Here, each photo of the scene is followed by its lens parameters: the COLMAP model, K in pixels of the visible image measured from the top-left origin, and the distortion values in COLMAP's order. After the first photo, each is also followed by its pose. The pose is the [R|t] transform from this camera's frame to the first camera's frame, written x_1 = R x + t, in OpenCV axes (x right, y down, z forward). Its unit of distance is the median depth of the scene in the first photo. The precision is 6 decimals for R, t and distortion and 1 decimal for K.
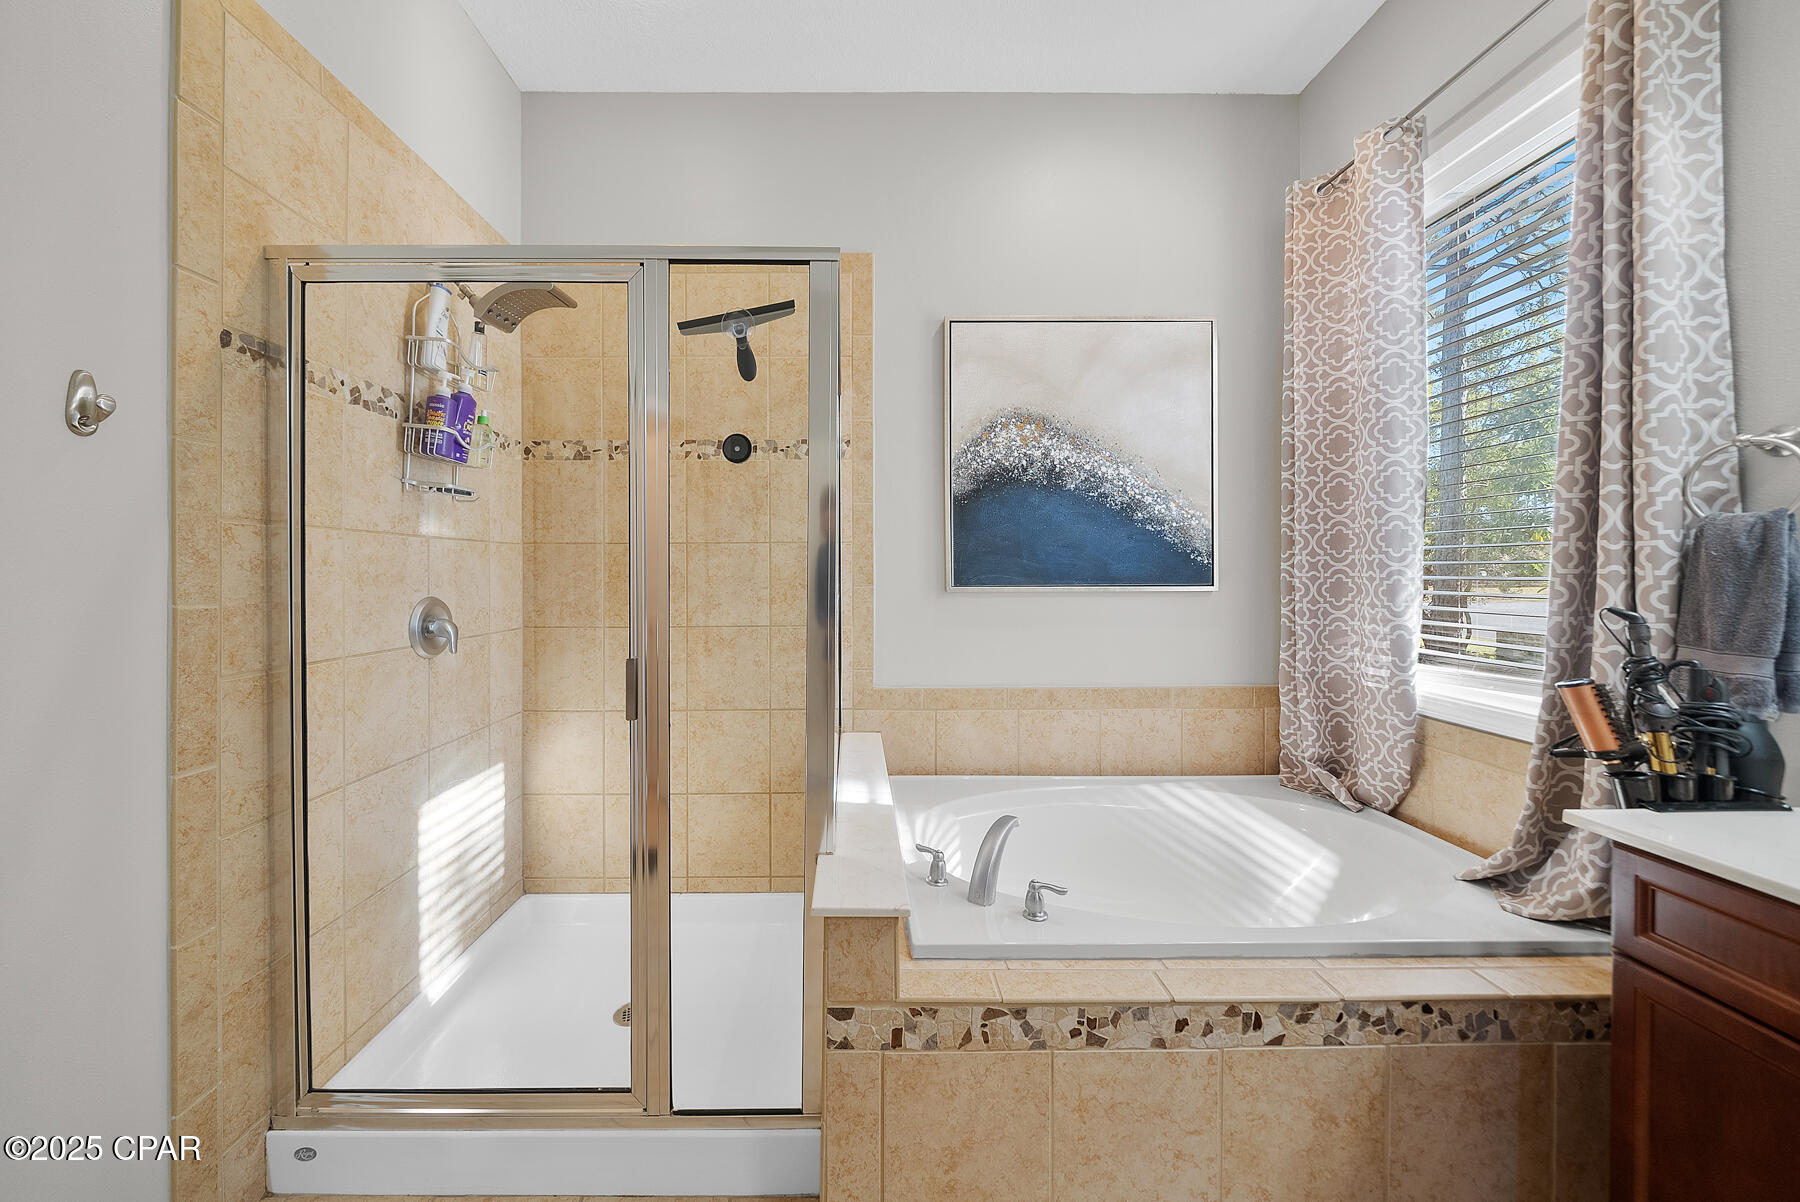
lens RADIAL K [[631.3, 0, 900.0], [0, 631.3, 573.8], [0, 0, 1]] dist [-0.004169, -0.000862]
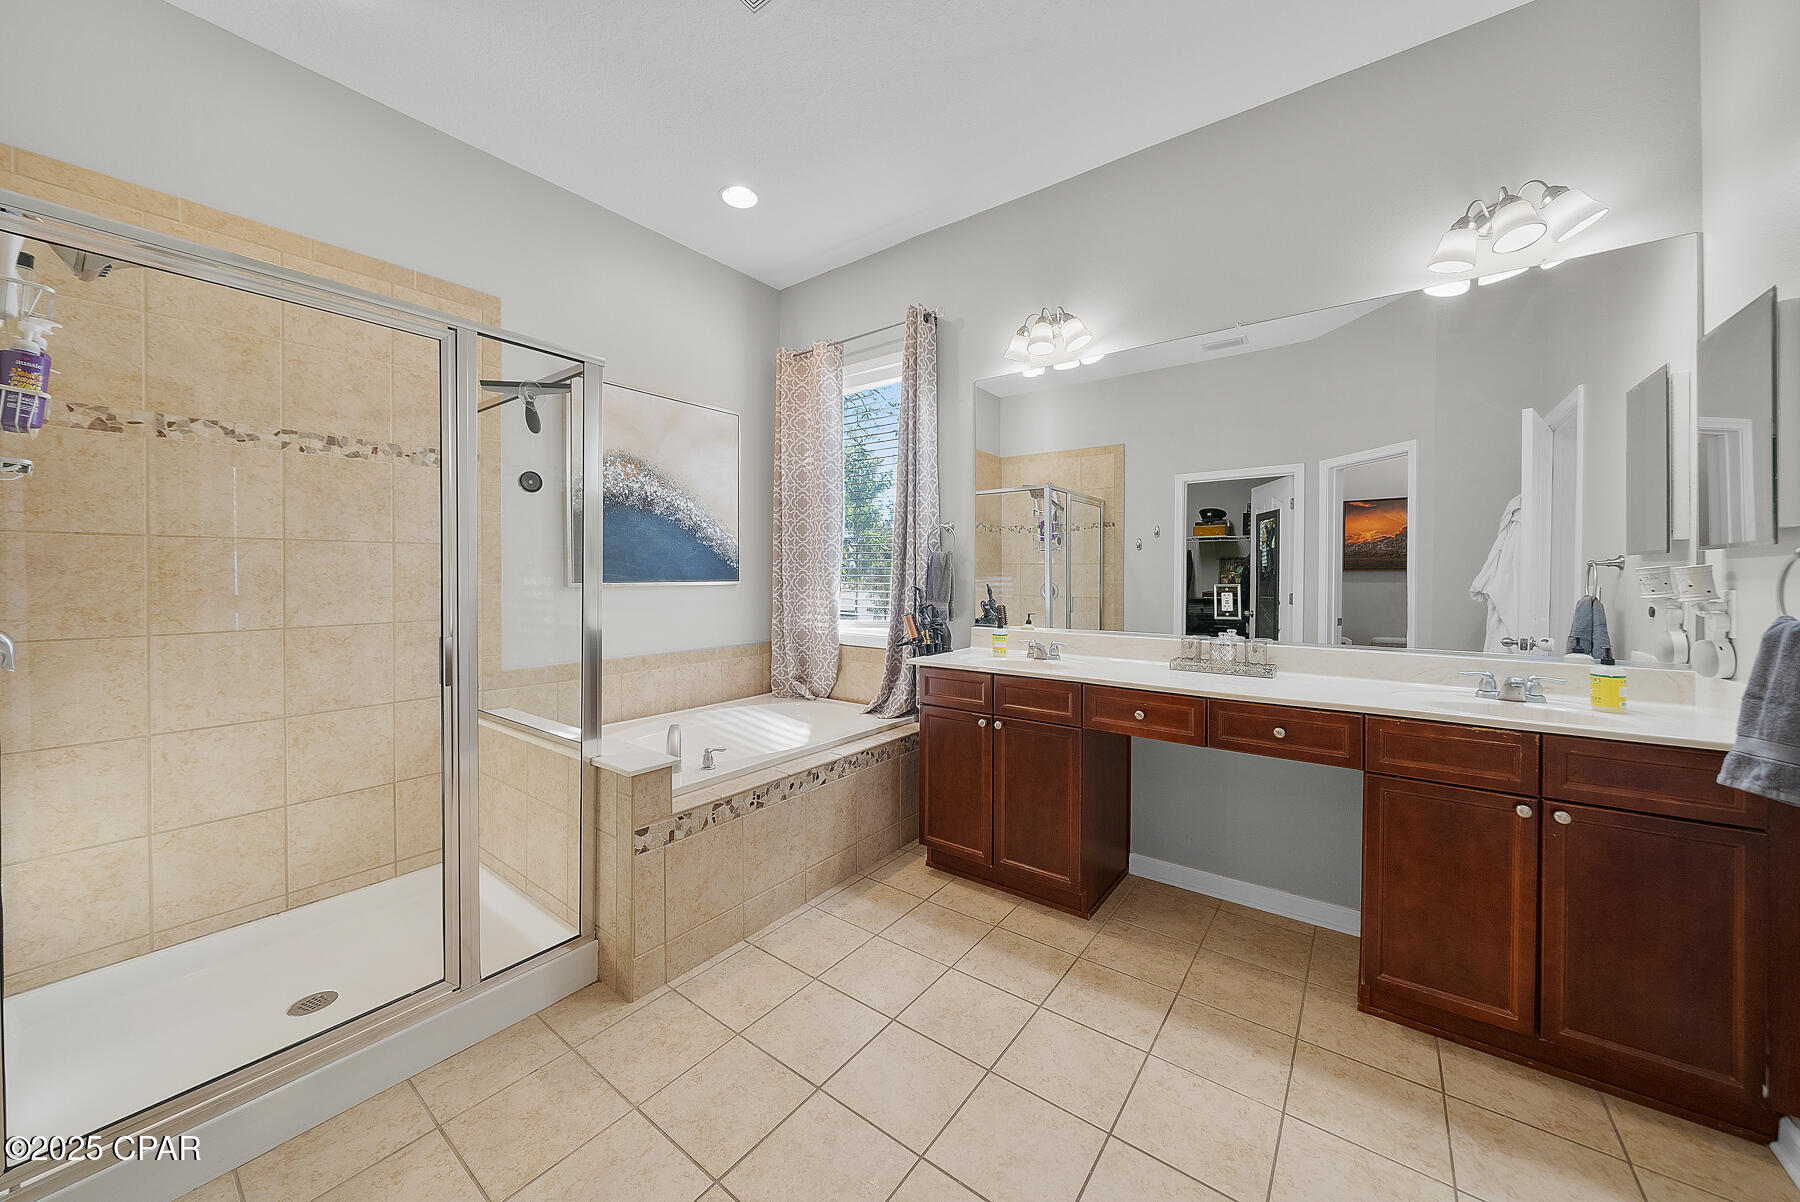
lens RADIAL K [[631.3, 0, 897.5], [0, 631.3, 585.9], [0, 0, 1]] dist [-0.004169, -0.000862]
pose [[0.611102, -0.012757, 0.791449, -0.812321], [-0.000226, 0.999867, 0.016290, 0.007724], [-0.791552, -0.010134, 0.611018, -0.461082]]
